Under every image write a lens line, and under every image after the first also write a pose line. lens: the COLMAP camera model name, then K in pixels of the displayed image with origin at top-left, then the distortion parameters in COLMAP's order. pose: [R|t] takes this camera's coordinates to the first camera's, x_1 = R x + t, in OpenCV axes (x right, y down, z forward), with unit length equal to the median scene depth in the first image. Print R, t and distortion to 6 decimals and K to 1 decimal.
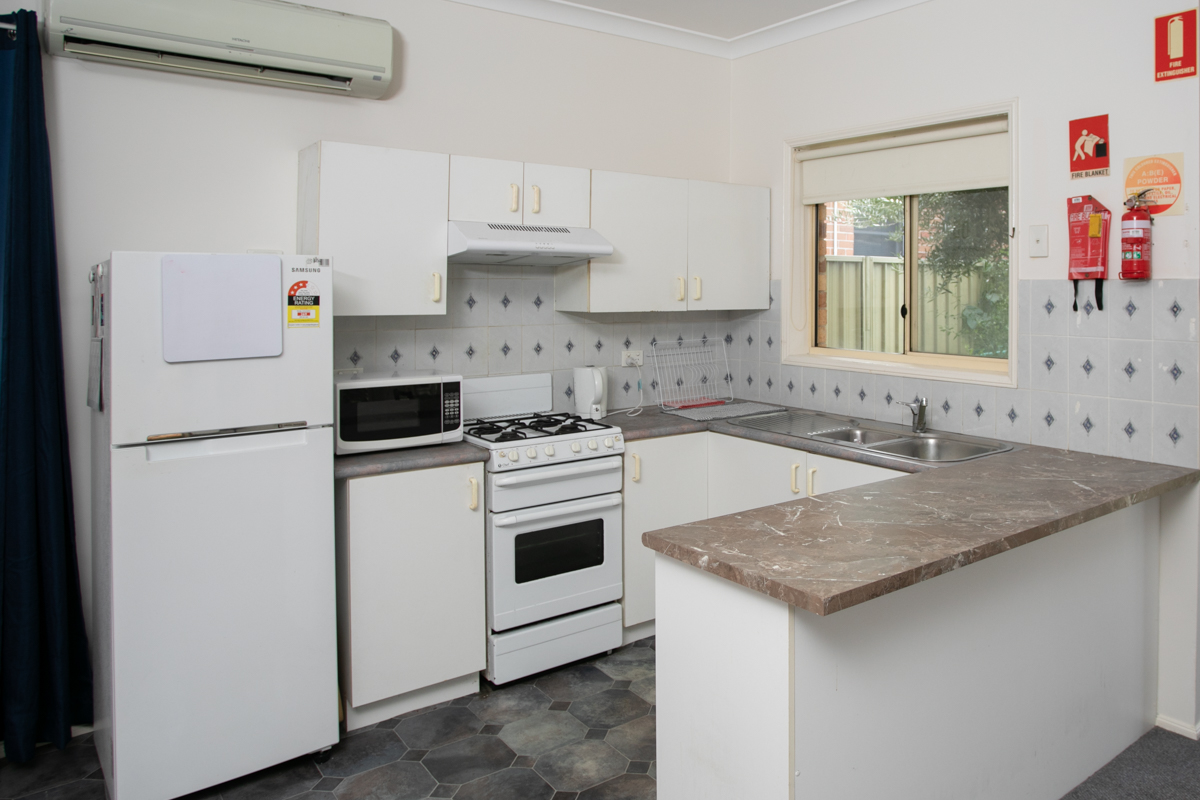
lens RADIAL K [[997.4, 0, 600.8], [0, 997.4, 283.9], [0, 0, 1]] dist [-0.034489, 0.014366]
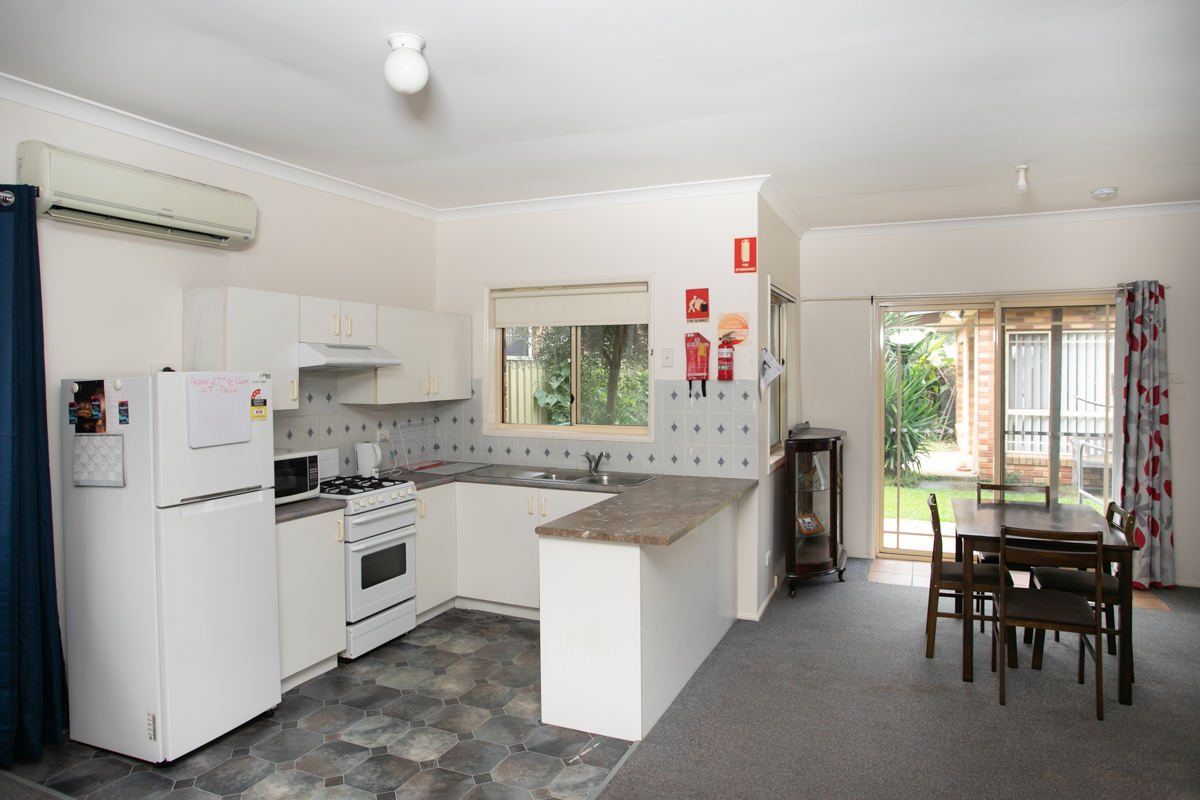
lens RADIAL K [[753.0, 0, 600.0], [0, 753.0, 400.0], [0, 0, 1]] dist [-0.000486, 0.000710]
pose [[0.908978, -0.022380, 0.416244, -0.228905], [0.009364, 0.999402, 0.033285, -0.014552], [-0.416740, -0.026358, 0.908644, -0.161153]]
